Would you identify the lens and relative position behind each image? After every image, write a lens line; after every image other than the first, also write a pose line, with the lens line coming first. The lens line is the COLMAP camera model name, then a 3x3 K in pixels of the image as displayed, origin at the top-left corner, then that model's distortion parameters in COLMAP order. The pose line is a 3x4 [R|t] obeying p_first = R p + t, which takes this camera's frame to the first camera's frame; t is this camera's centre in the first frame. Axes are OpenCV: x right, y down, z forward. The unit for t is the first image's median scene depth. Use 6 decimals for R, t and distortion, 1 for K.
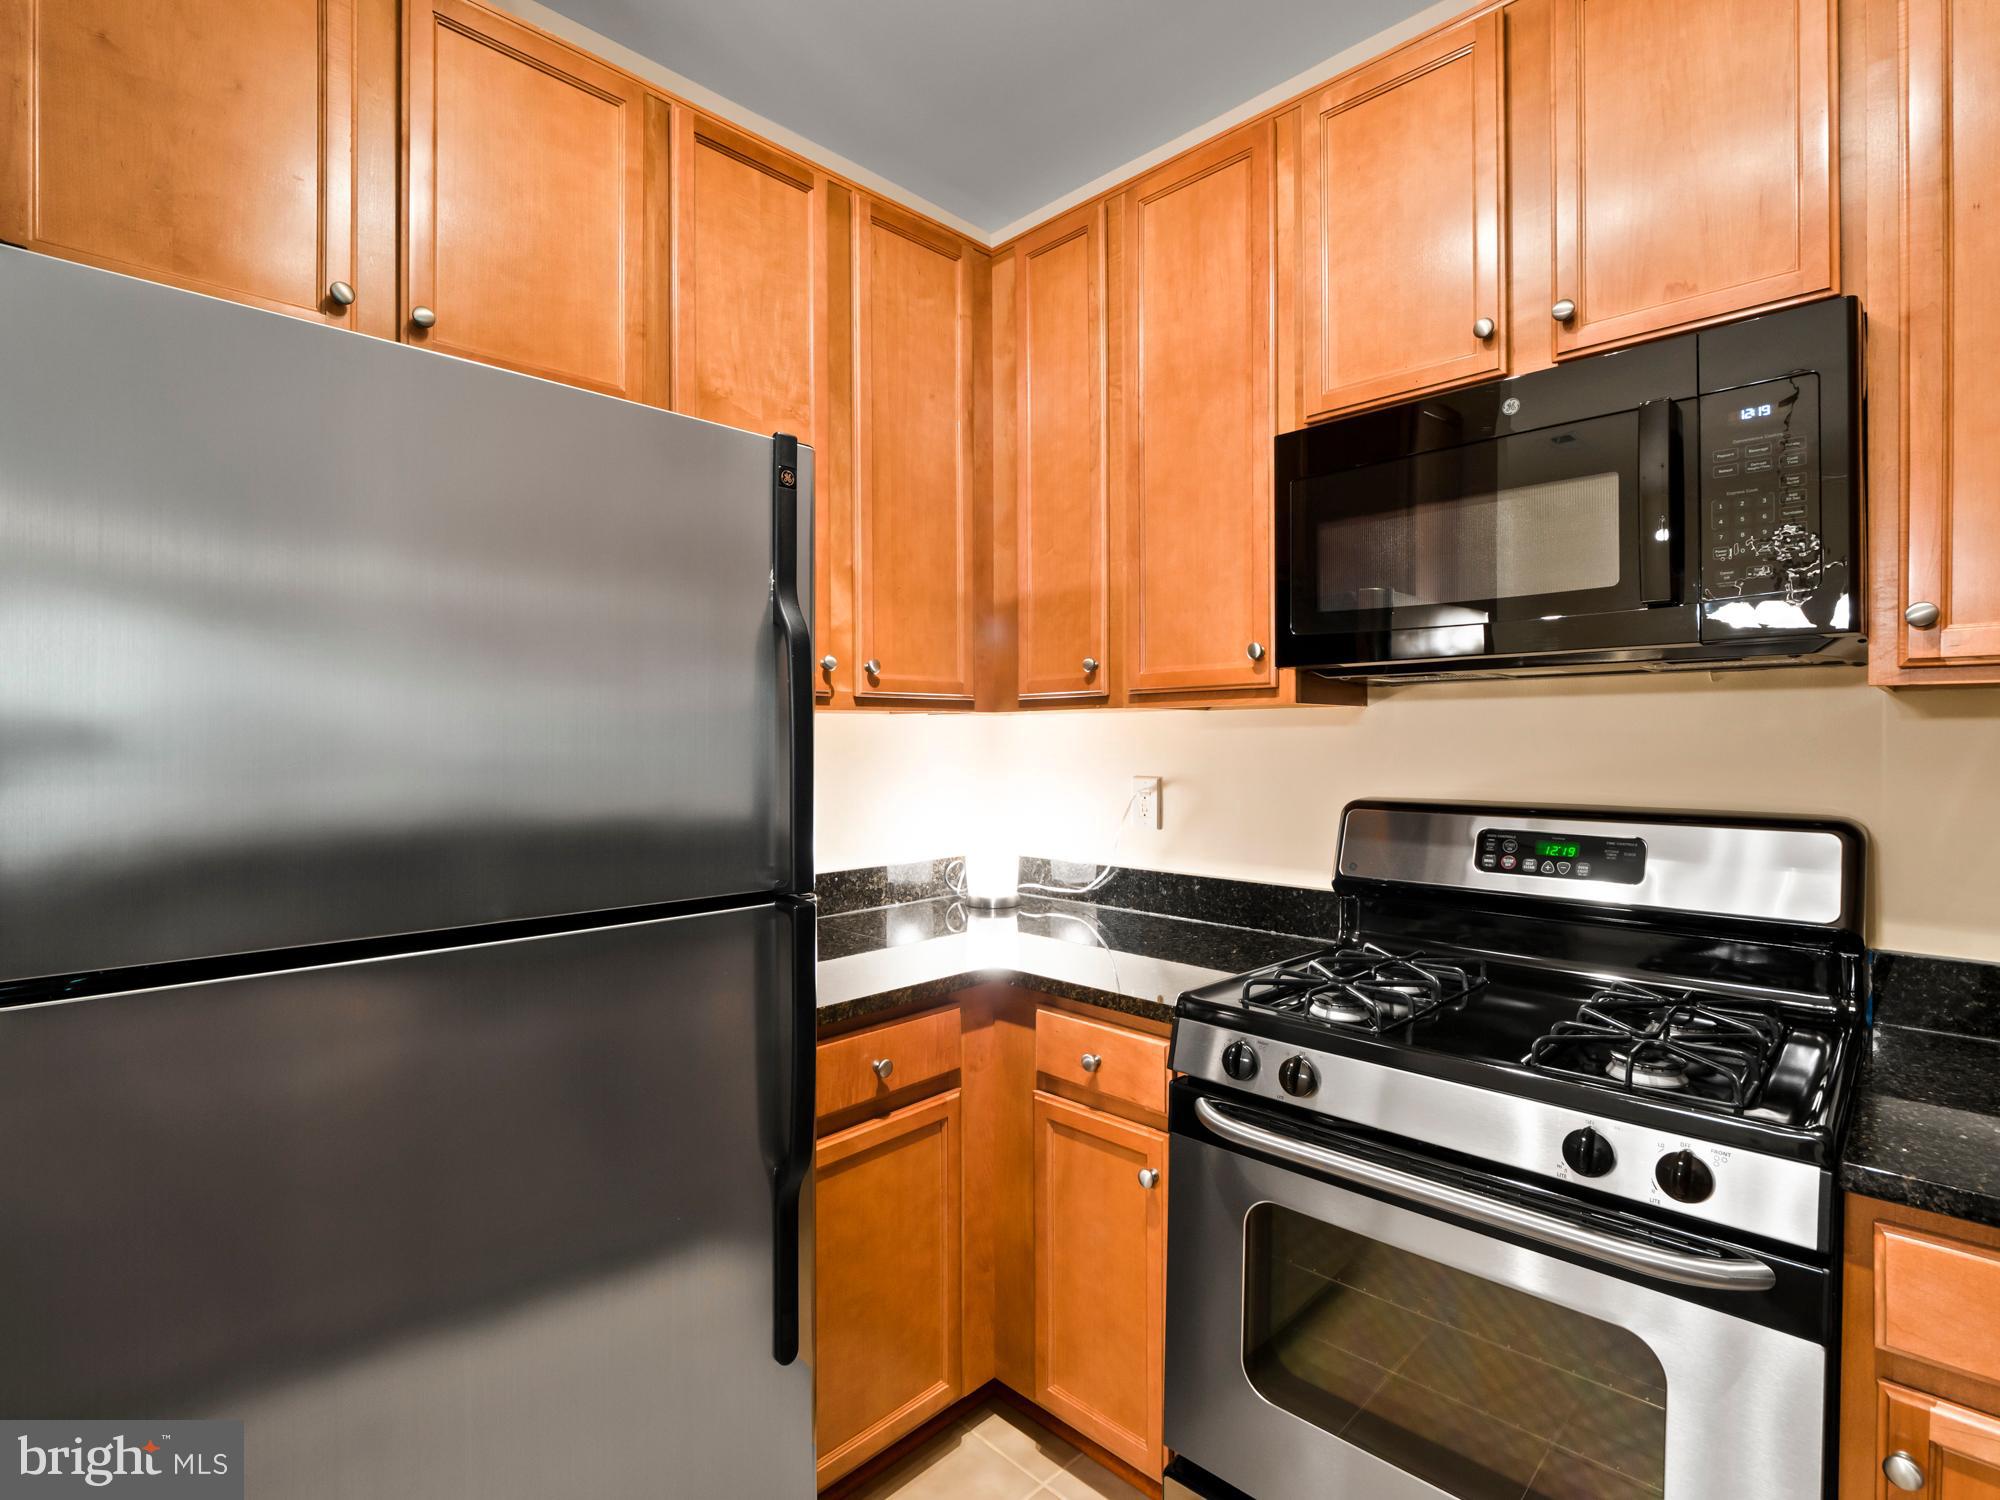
lens RADIAL K [[976.6, 0, 990.5], [0, 976.6, 744.3], [0, 0, 1]] dist [-0.010755, -0.001941]
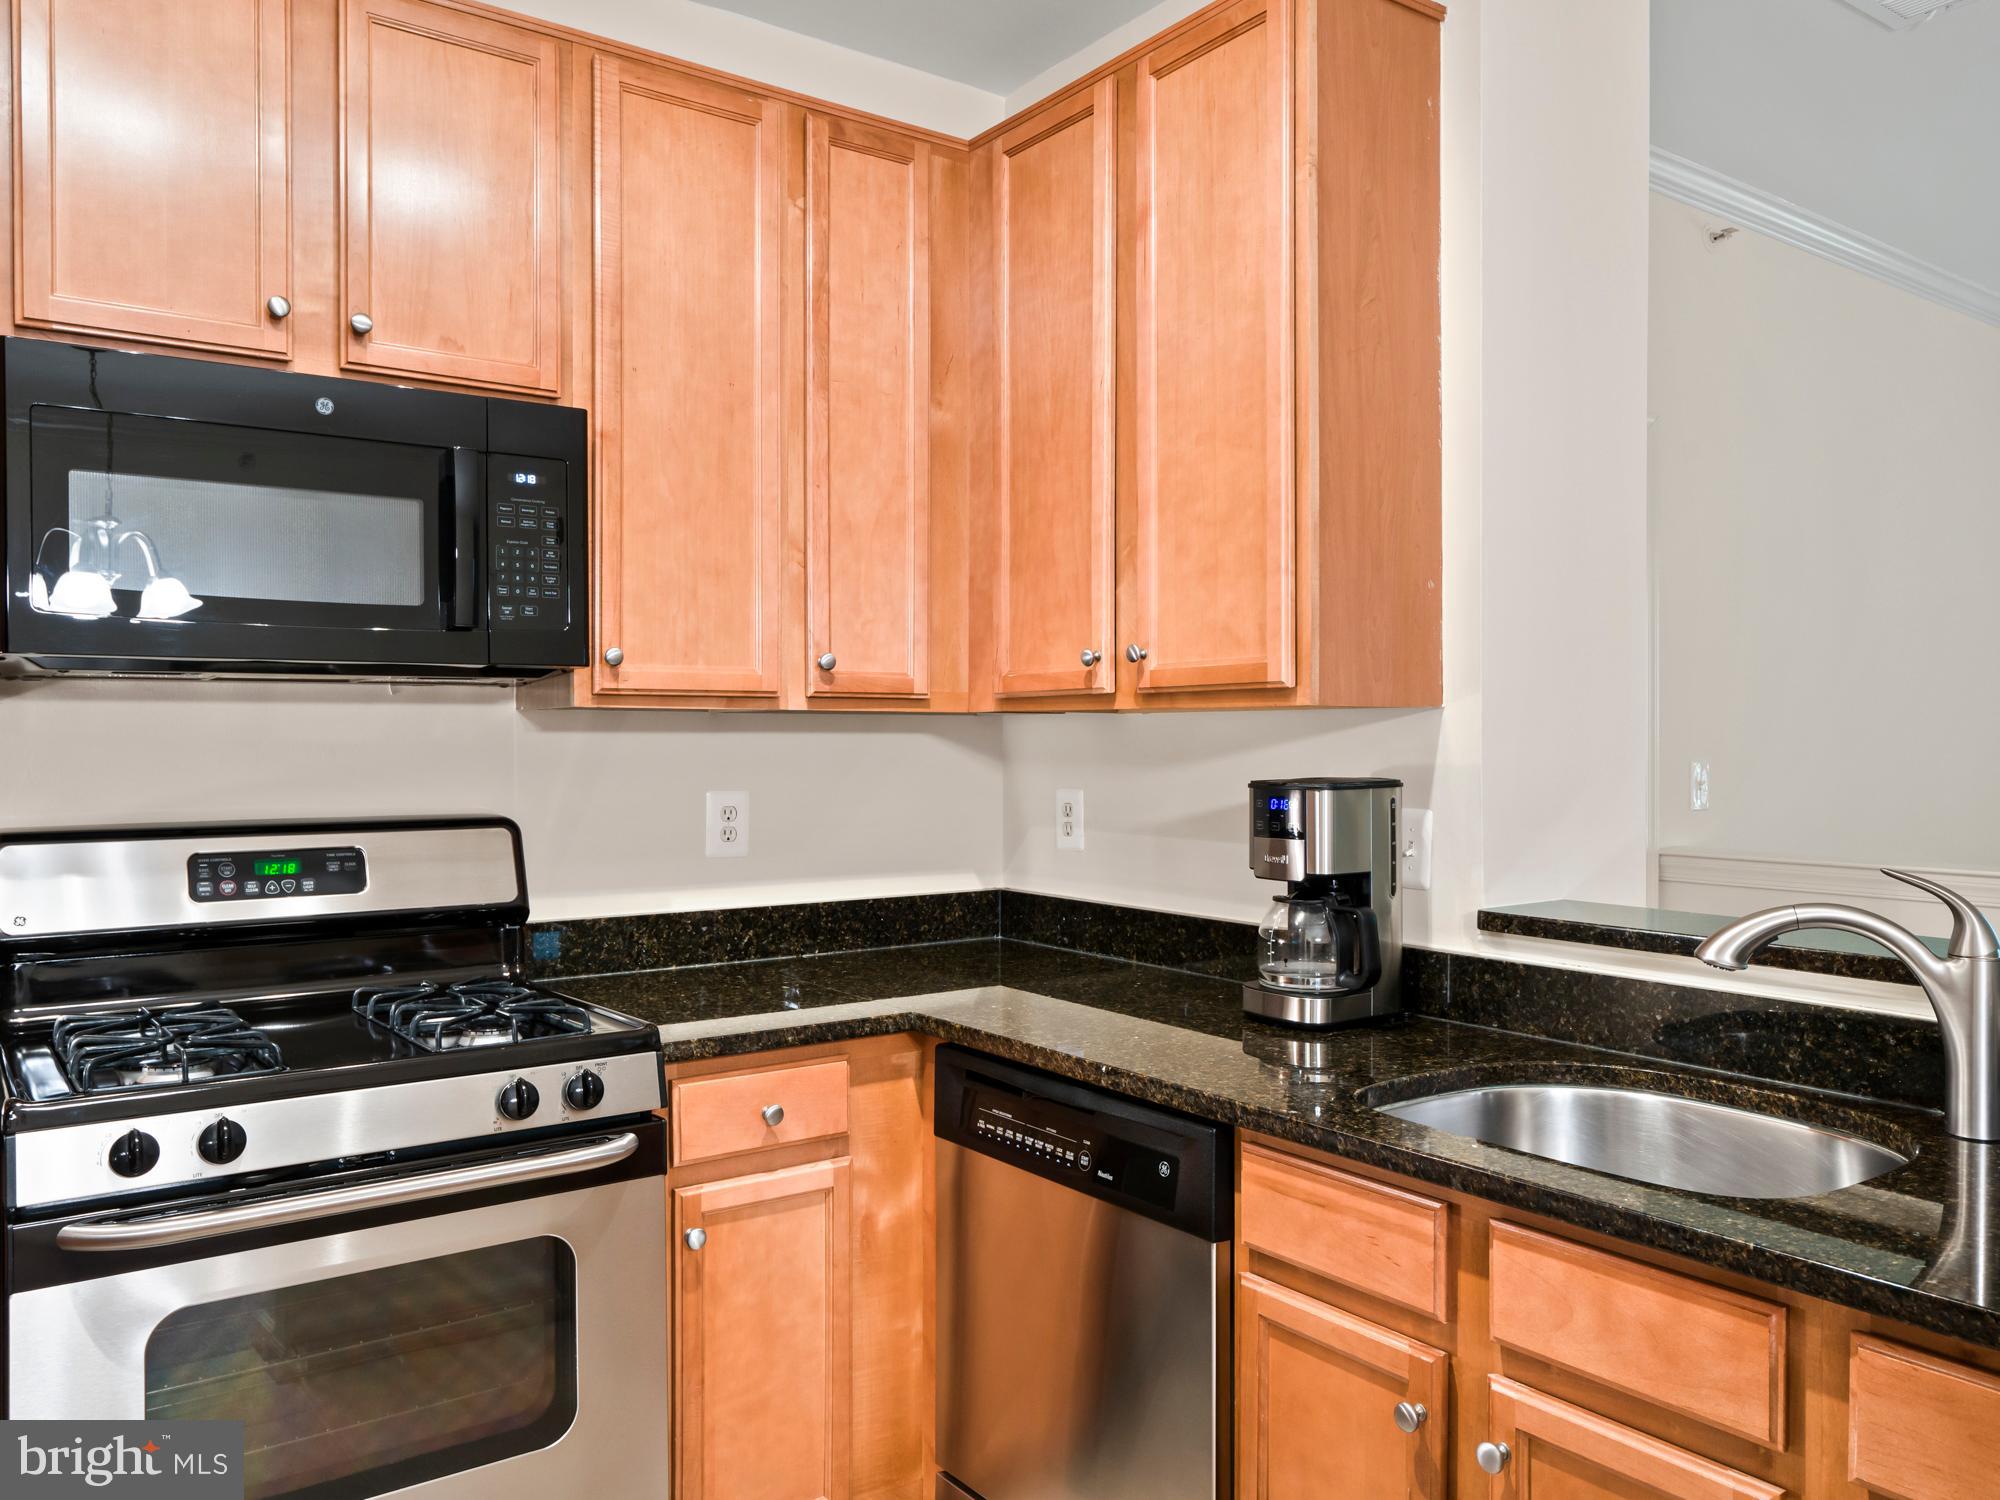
lens RADIAL K [[1467.3, 0, 1000.0], [0, 1467.3, 750.0], [0, 0, 1]] dist [-0.007275, -0.002528]
pose [[0.152139, -0.001950, 0.988357, -0.657911], [0.009062, 0.999959, 0.000578, 0.000849], [-0.988318, 0.008868, 0.152150, 0.094903]]
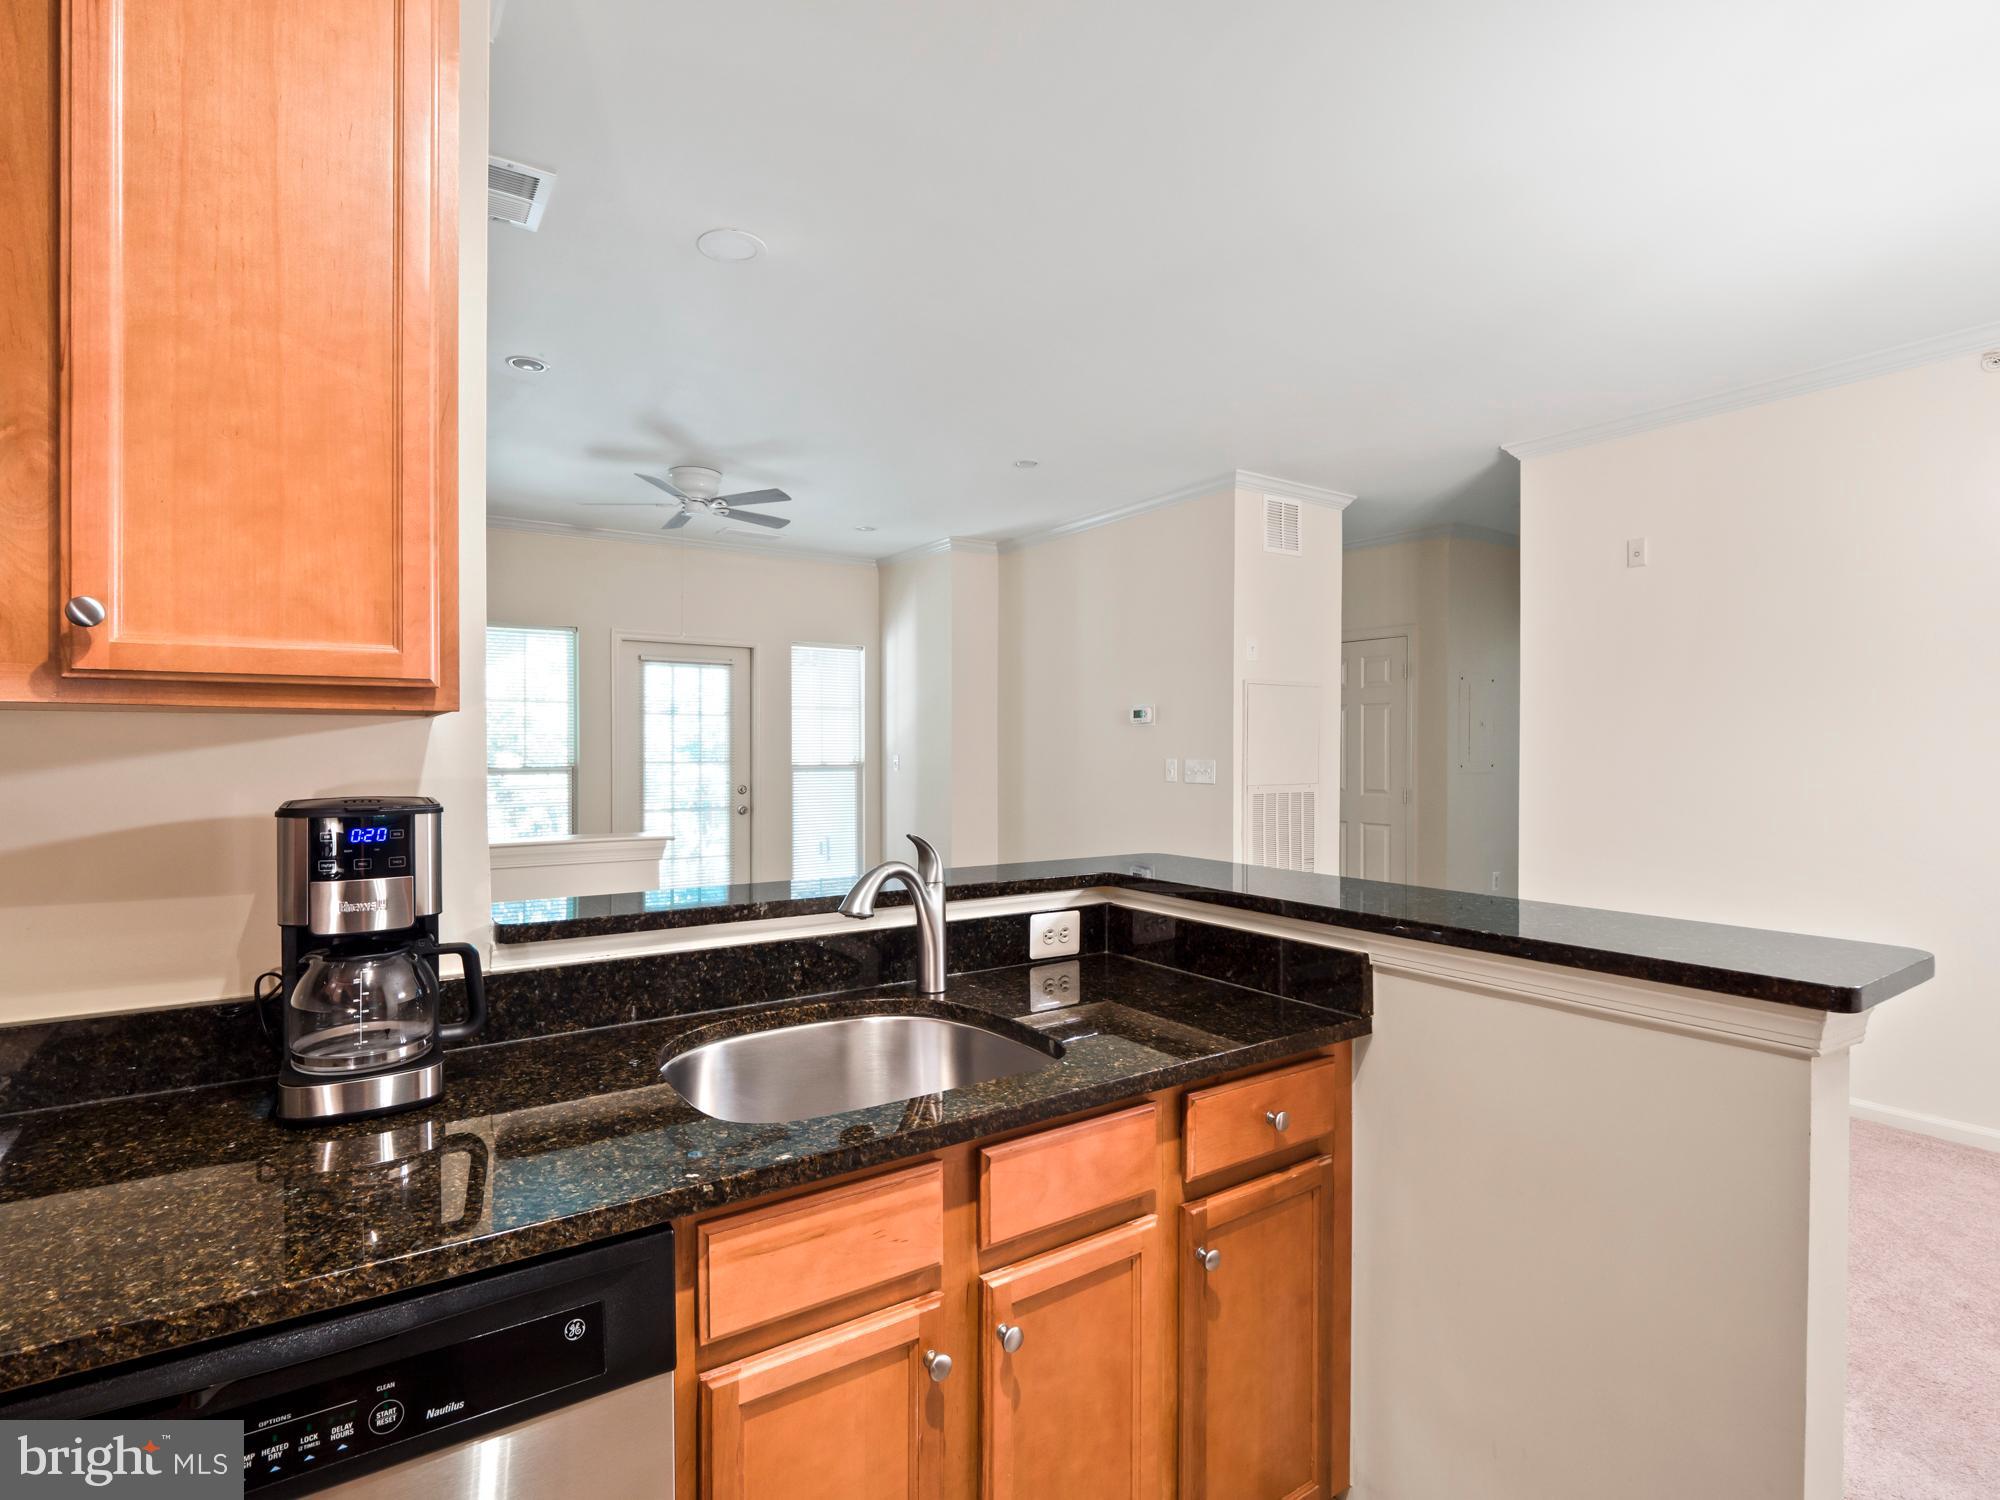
lens RADIAL K [[997.0, 0, 995.1], [0, 997.0, 751.4], [0, 0, 1]] dist [-0.013268, -0.001786]
pose [[-0.982413, 0.005317, 0.186646, 0.113102], [0.009048, 0.999776, 0.019146, -0.015363], [-0.186502, 0.020498, -0.982241, 0.638571]]
